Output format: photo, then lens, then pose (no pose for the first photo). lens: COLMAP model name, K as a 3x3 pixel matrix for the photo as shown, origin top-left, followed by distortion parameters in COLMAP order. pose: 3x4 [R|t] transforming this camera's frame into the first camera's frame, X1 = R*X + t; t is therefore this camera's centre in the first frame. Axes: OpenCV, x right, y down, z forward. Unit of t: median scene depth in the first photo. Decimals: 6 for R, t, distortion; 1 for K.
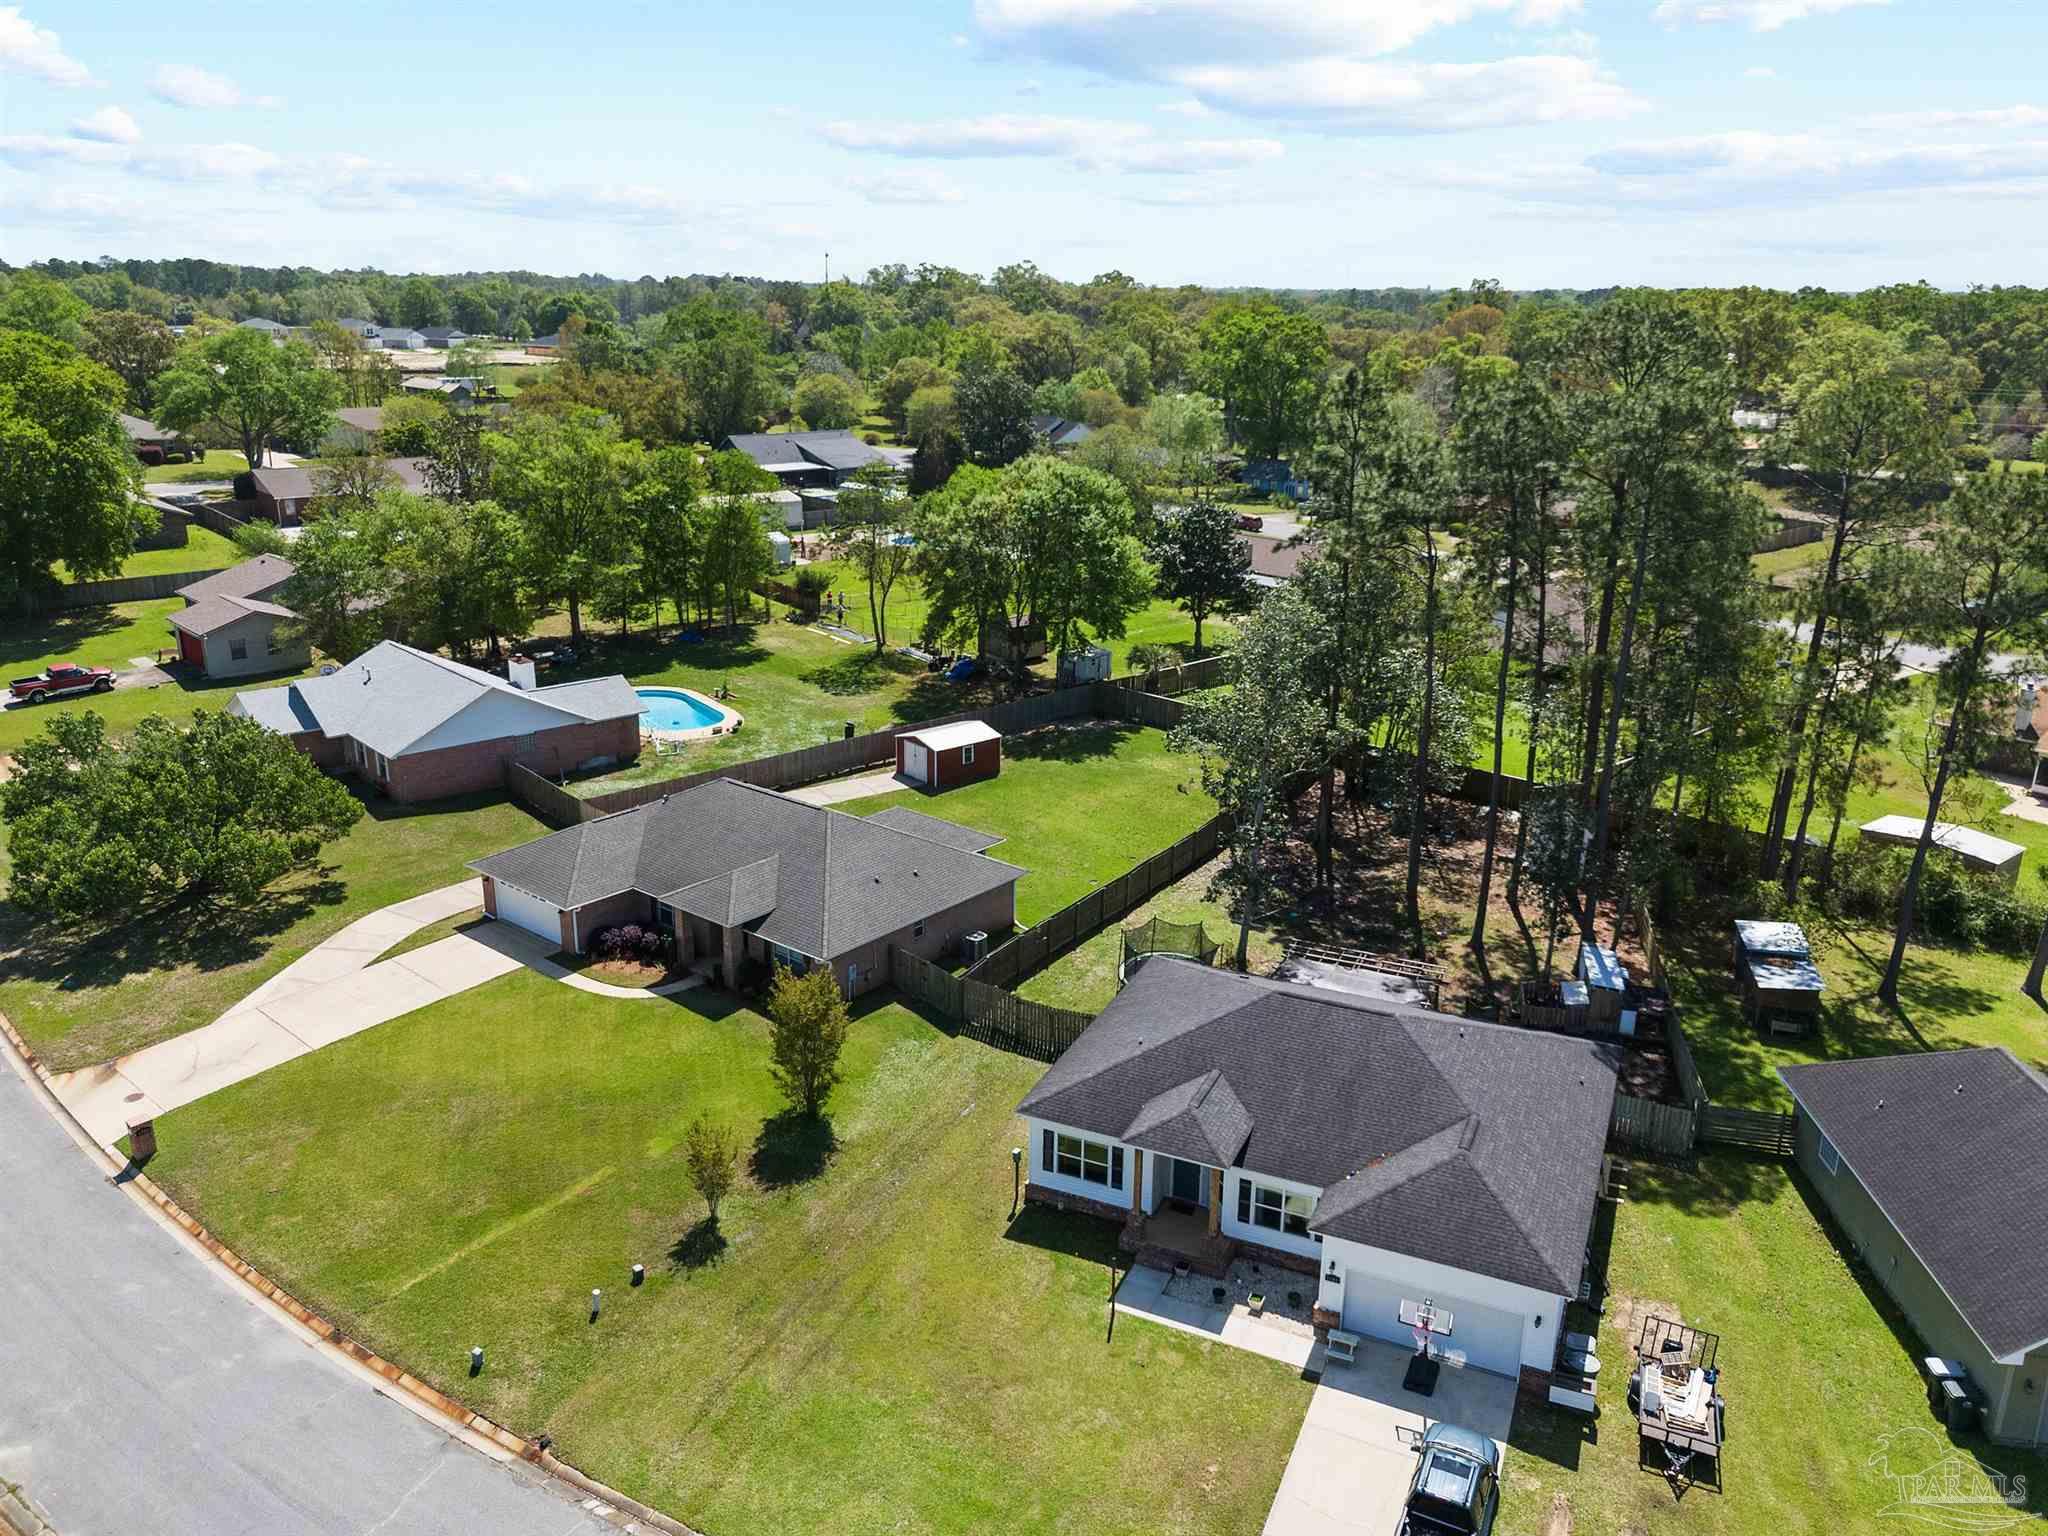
lens RADIAL K [[1531.9, 0, 1031.0], [0, 1531.9, 781.6], [0, 0, 1]] dist [0.056924, -0.046389]
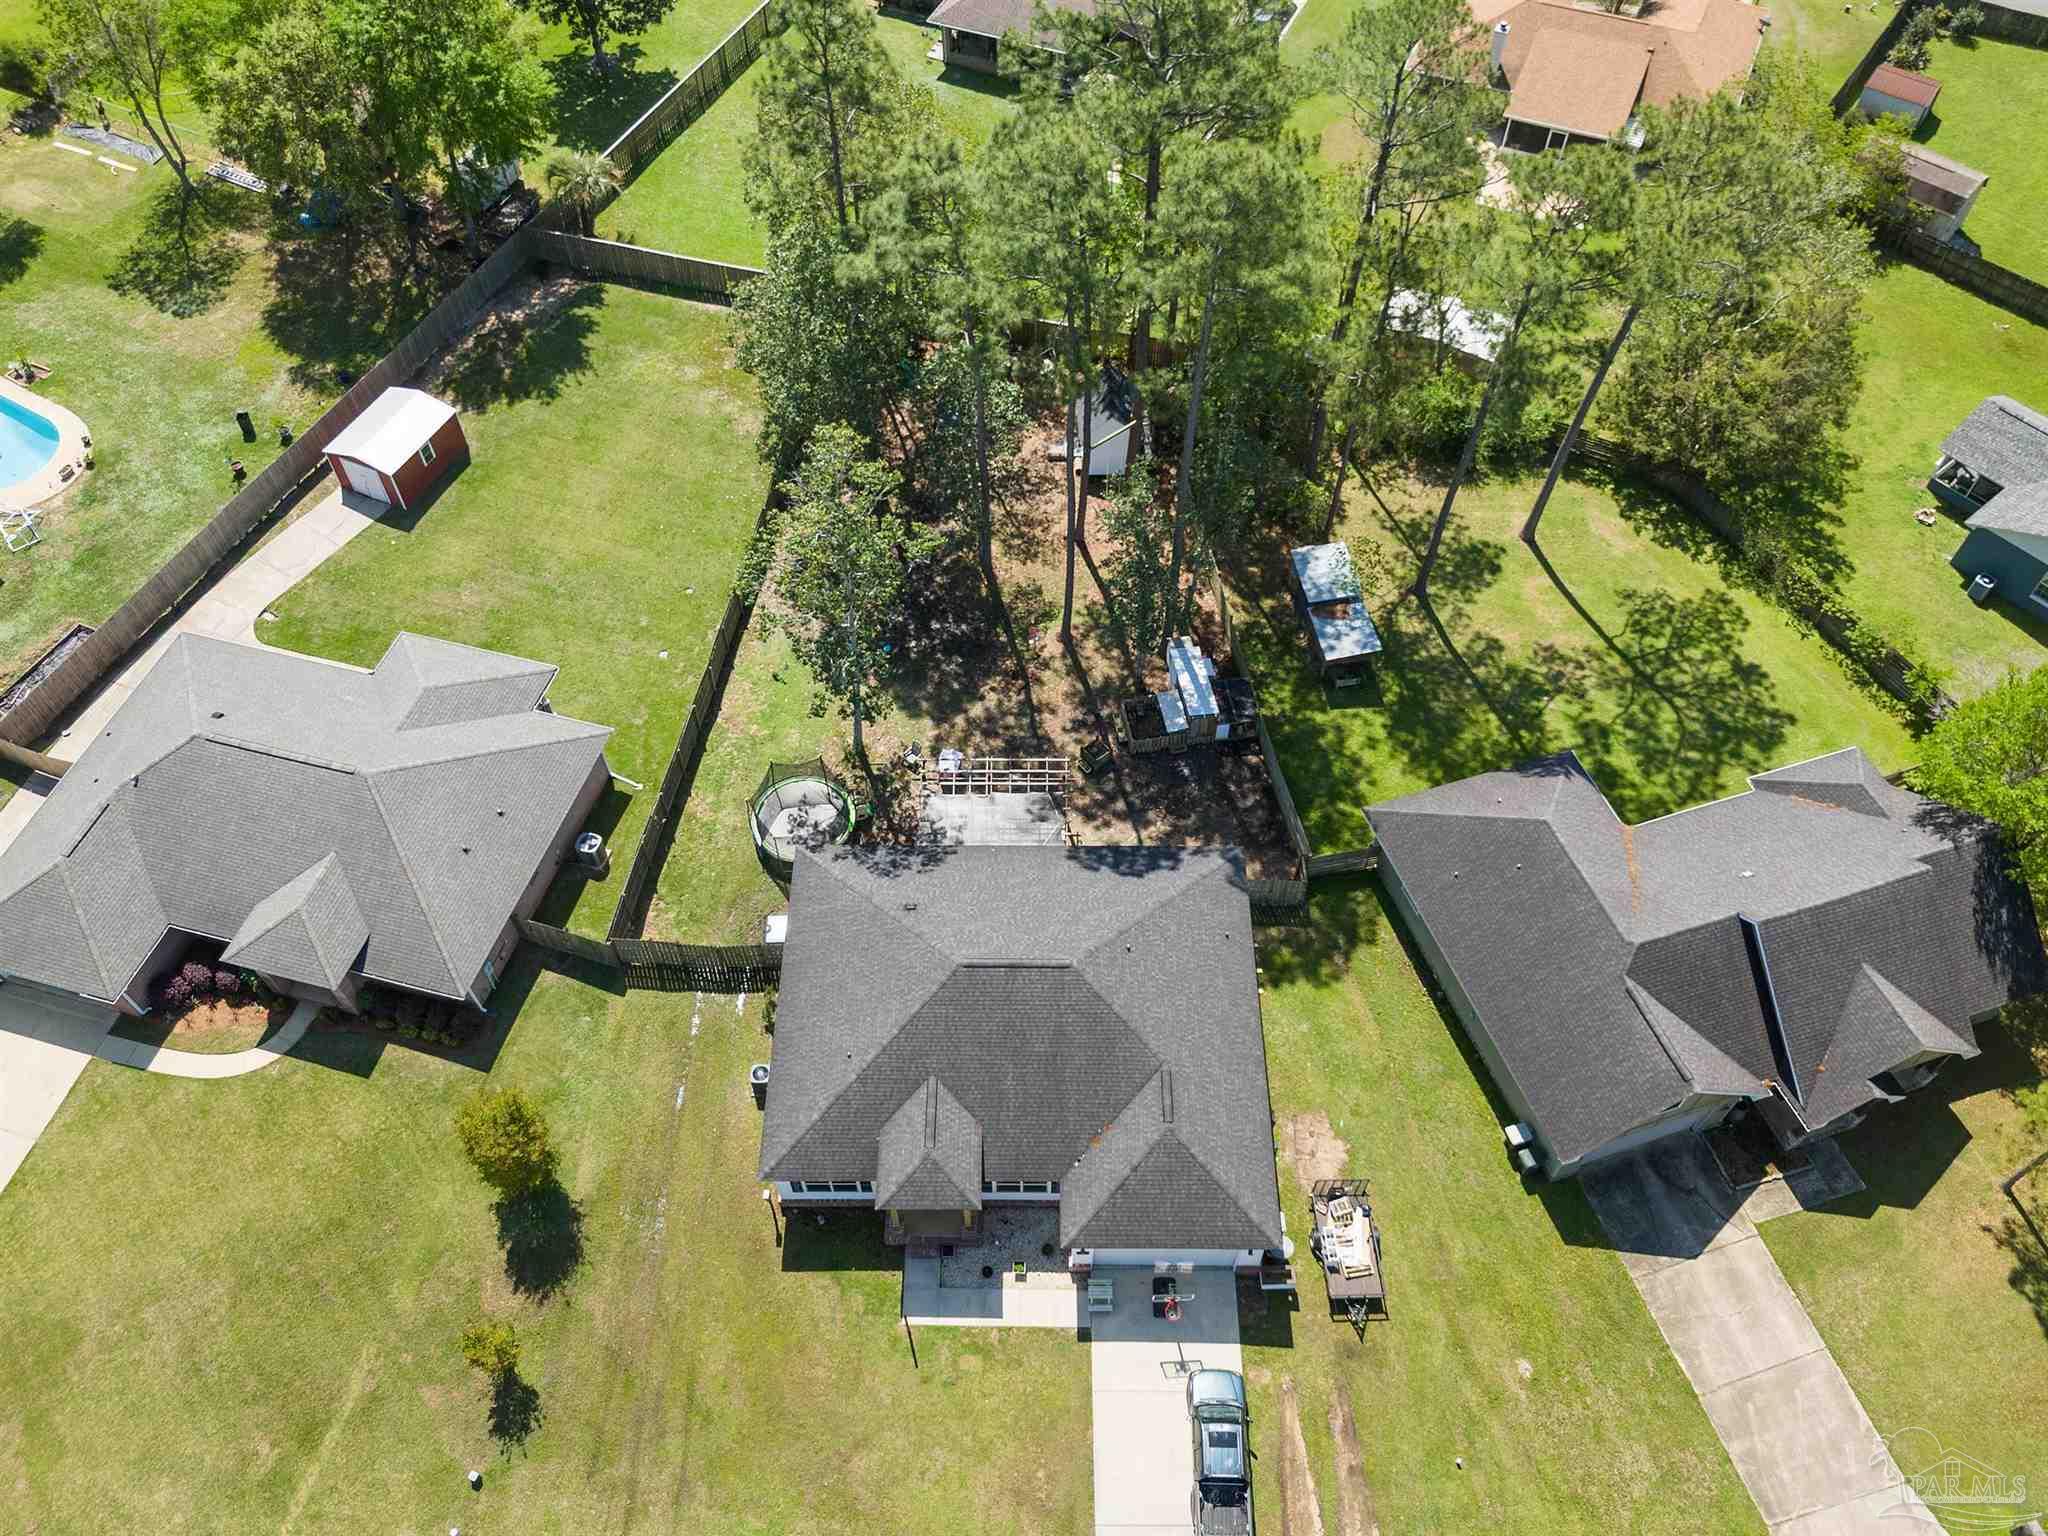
lens RADIAL K [[1531.9, 0, 1031.0], [0, 1531.9, 781.6], [0, 0, 1]] dist [0.056924, -0.046389]
pose [[0.913680, -0.337535, 0.226403, 0.010761], [0.137085, 0.780337, 0.610149, -0.512605], [-0.382617, -0.526445, 0.759250, 0.234238]]
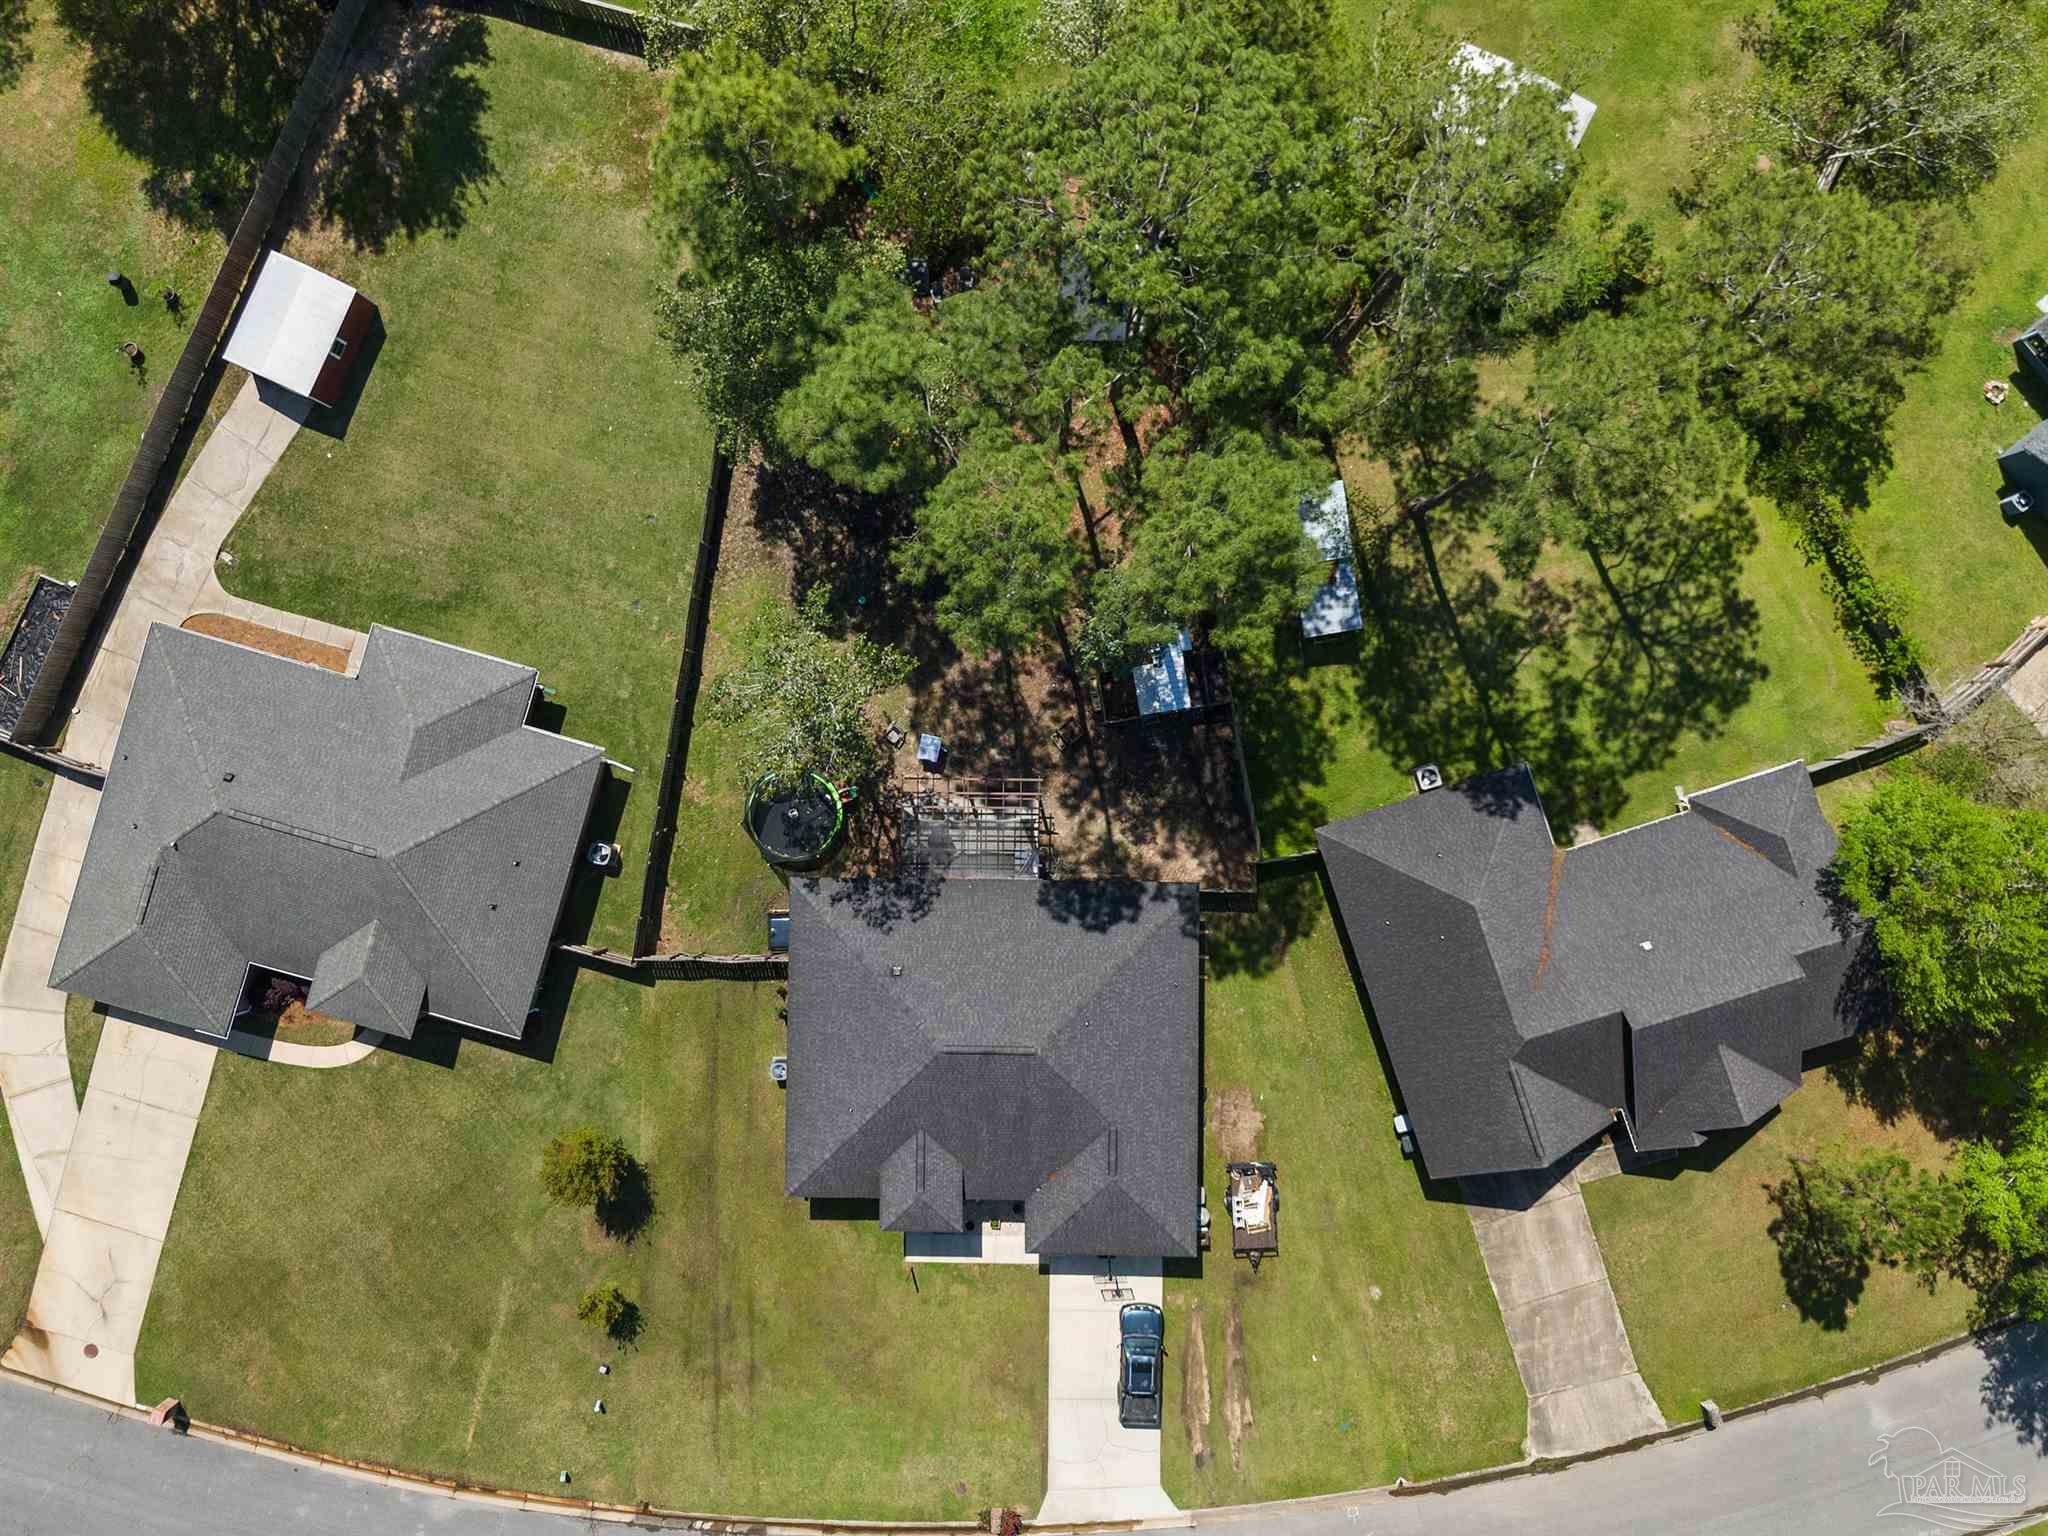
lens RADIAL K [[1500.9, 0, 1024.0], [0, 1500.9, 768.0], [0, 0, 1]] dist [0.034943, -0.009097]
pose [[0.916380, -0.399520, -0.025113, 0.298208], [0.147240, 0.278060, 0.949212, -0.908150], [-0.372246, -0.873537, 0.313634, 0.708064]]
